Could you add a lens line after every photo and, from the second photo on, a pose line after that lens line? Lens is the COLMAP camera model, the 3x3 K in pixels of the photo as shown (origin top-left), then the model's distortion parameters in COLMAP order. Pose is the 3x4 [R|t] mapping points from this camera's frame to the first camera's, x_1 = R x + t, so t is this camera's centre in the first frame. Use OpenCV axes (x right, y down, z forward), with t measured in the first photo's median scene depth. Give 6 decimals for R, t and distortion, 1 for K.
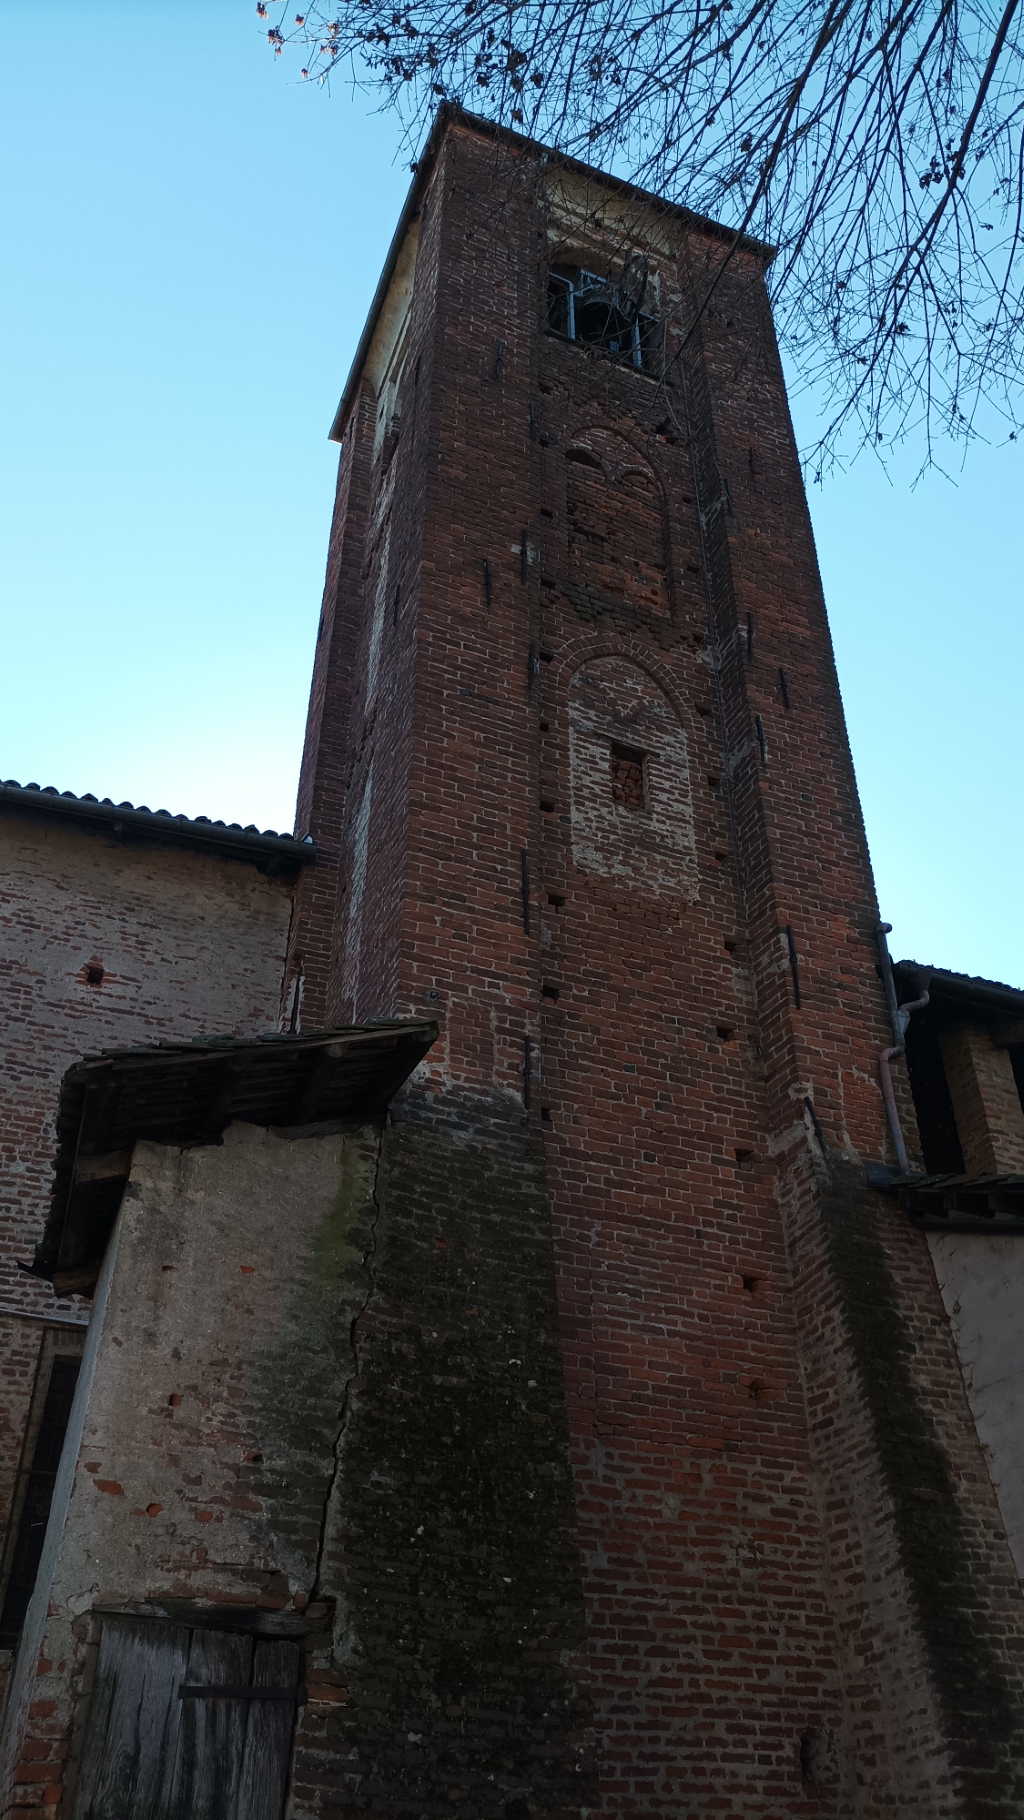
lens RADIAL K [[1373.3, 0, 512.0], [0, 1373.3, 910.0], [0, 0, 1]] dist [0.018993, -0.001927]
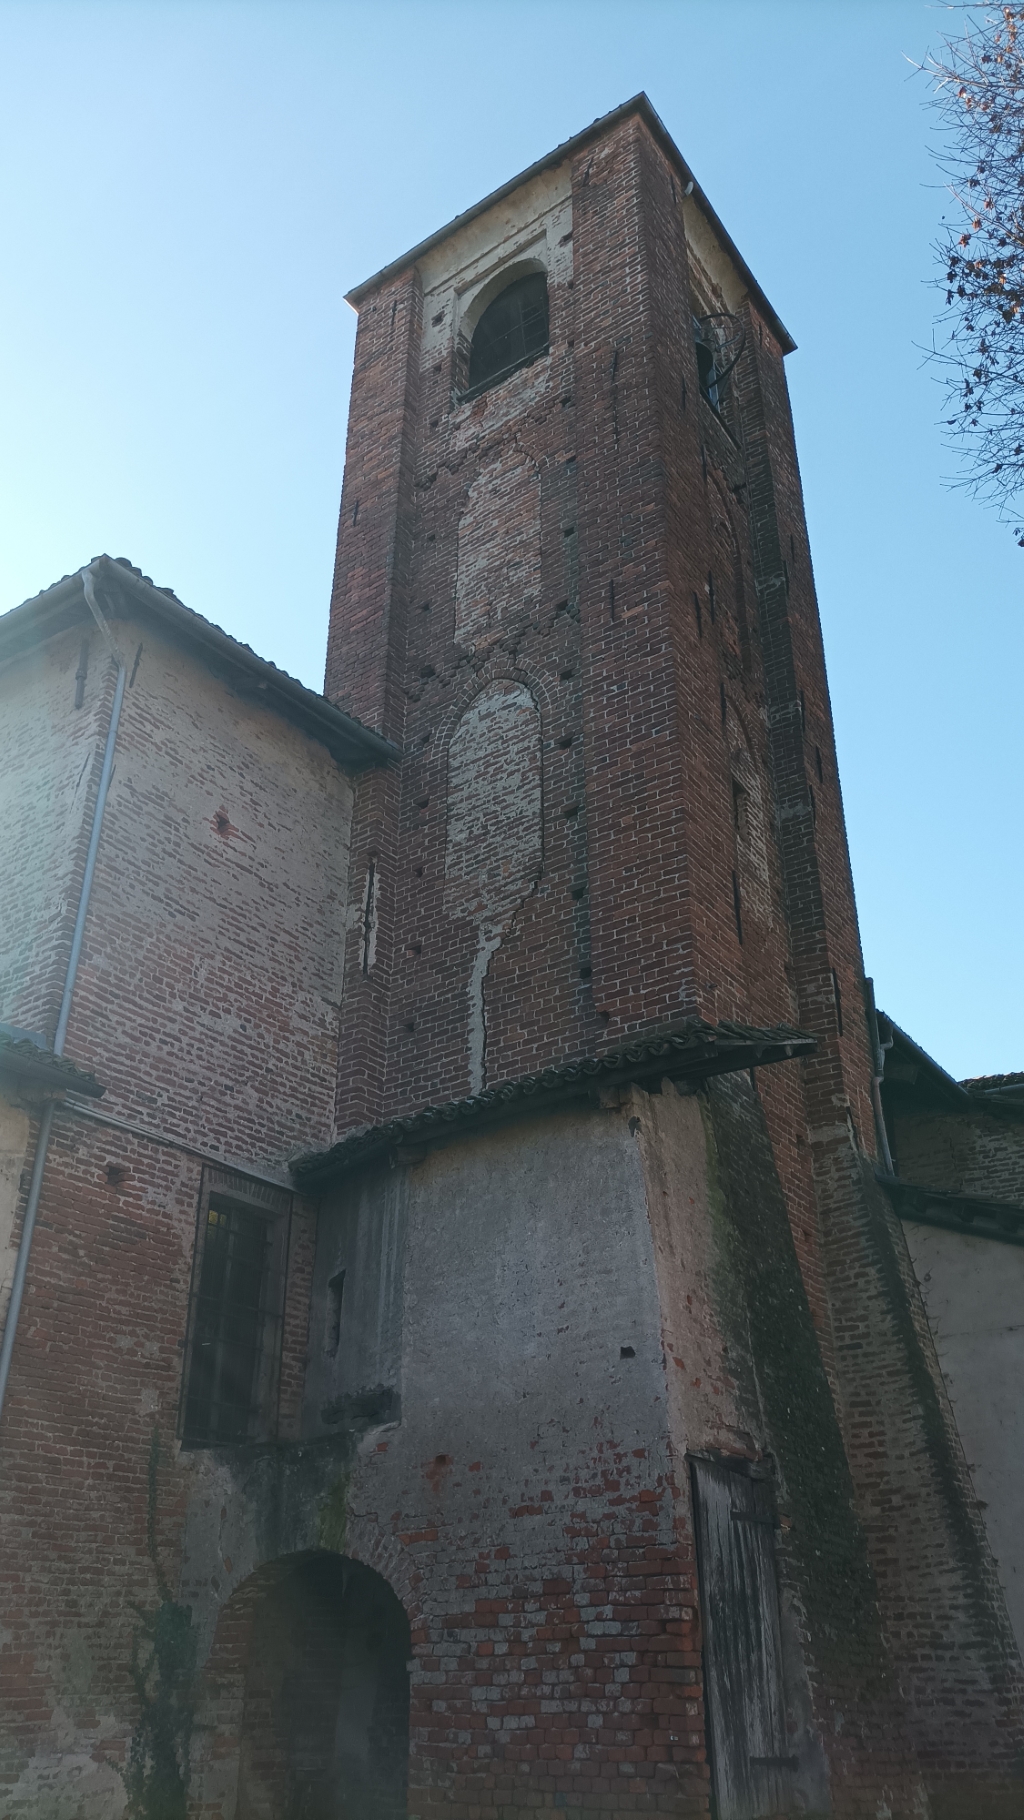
lens RADIAL K [[1373.3, 0, 512.0], [0, 1373.3, 910.0], [0, 0, 1]] dist [0.018993, -0.001927]
pose [[0.846047, 0.255230, 0.468041, -0.819110], [-0.305338, 0.951673, 0.032977, 0.011423], [-0.437006, -0.170811, 0.883091, -0.004826]]
